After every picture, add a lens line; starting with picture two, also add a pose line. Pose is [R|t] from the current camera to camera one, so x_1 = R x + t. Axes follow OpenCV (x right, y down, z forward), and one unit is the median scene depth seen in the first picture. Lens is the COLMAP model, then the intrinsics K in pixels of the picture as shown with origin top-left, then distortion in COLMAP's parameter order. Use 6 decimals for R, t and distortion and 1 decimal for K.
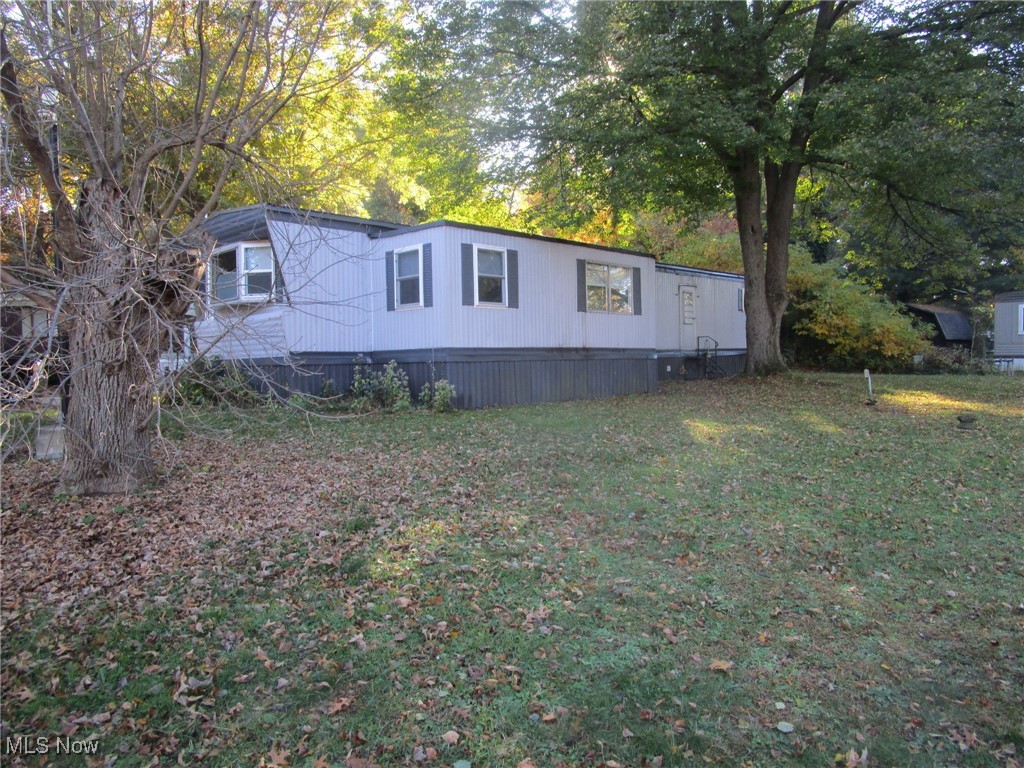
lens RADIAL K [[717.4, 0, 512.5], [0, 717.4, 385.7], [0, 0, 1]] dist [-0.035552, 0.009353]
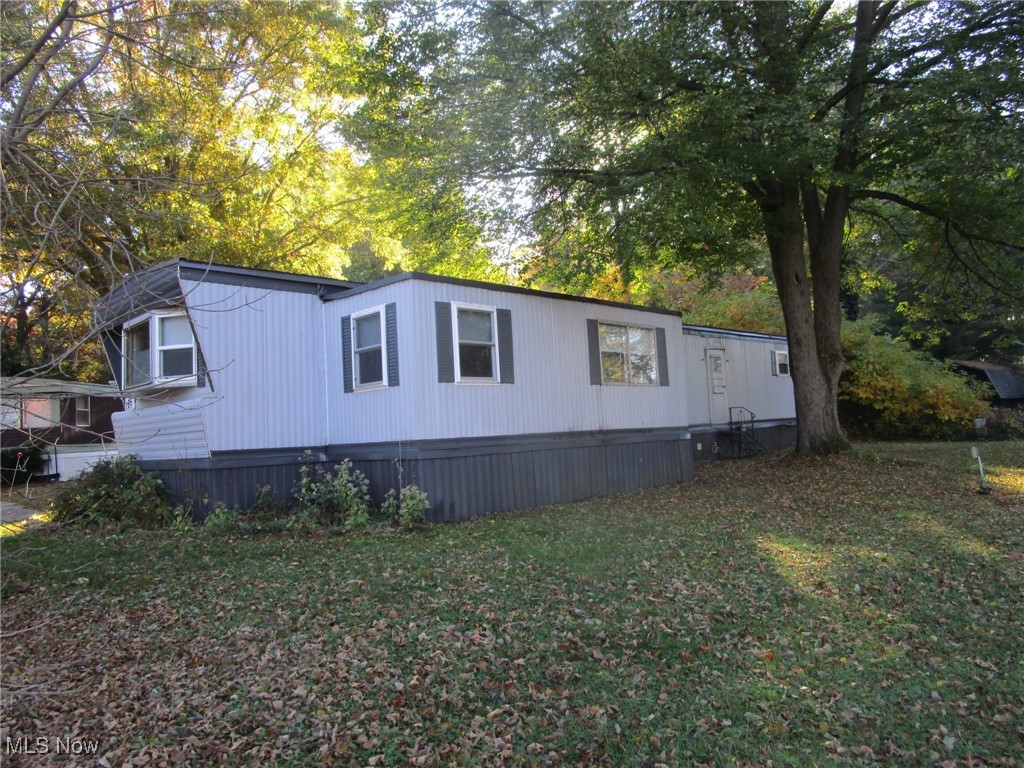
lens RADIAL K [[717.4, 0, 509.3], [0, 717.4, 380.9], [0, 0, 1]] dist [-0.035552, 0.009353]
pose [[0.999323, -0.033568, -0.015035, 0.013934], [0.031785, 0.993827, -0.106290, -0.027662], [0.018510, 0.105740, 0.994222, 0.221274]]
